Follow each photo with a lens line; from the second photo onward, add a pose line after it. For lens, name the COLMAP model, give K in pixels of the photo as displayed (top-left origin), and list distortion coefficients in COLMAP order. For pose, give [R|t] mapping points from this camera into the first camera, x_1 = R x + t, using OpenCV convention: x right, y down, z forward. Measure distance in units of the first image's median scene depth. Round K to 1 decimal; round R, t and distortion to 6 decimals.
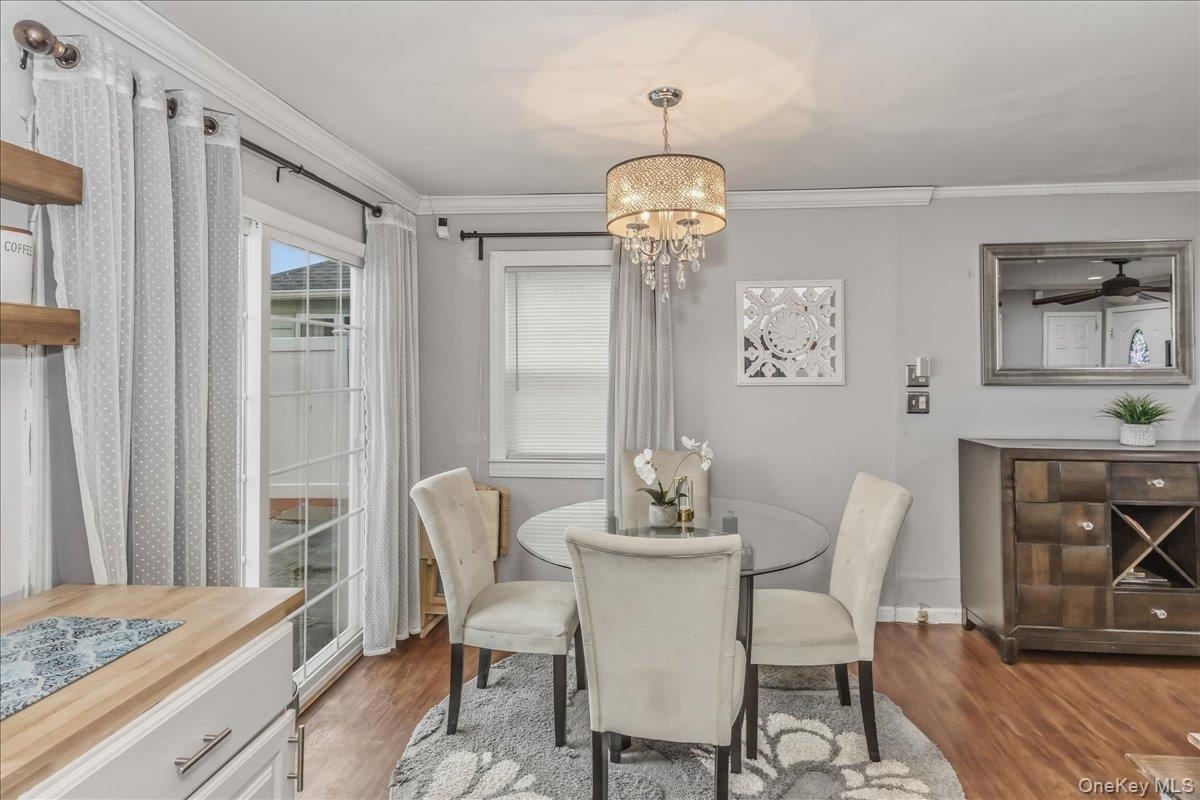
lens RADIAL K [[618.5, 0, 609.1], [0, 618.5, 360.1], [0, 0, 1]] dist [0.009897, -0.001425]
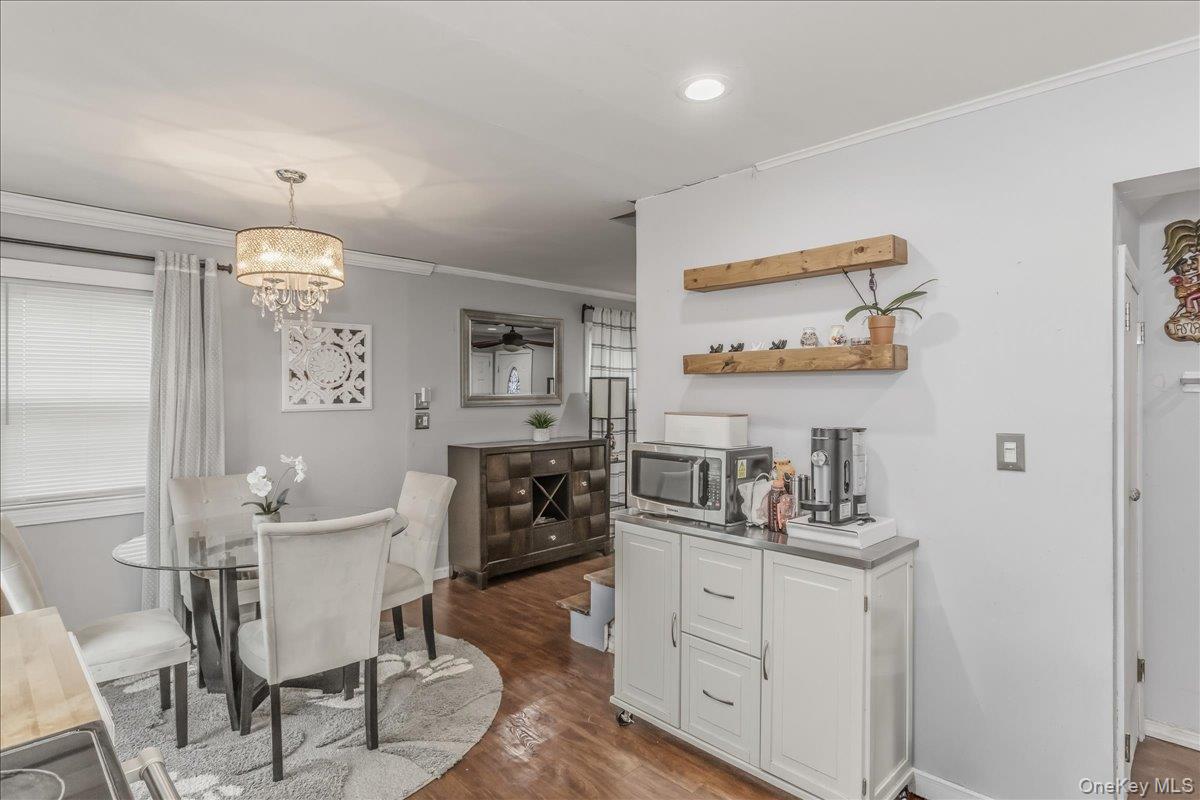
lens RADIAL K [[618.5, 0, 597.2], [0, 618.5, 393.8], [0, 0, 1]] dist [0.009897, -0.001425]
pose [[0.646611, -0.003651, 0.762811, -0.328791], [-0.004081, 0.999958, 0.008245, -0.003917], [-0.762809, -0.008444, 0.646569, -0.186162]]
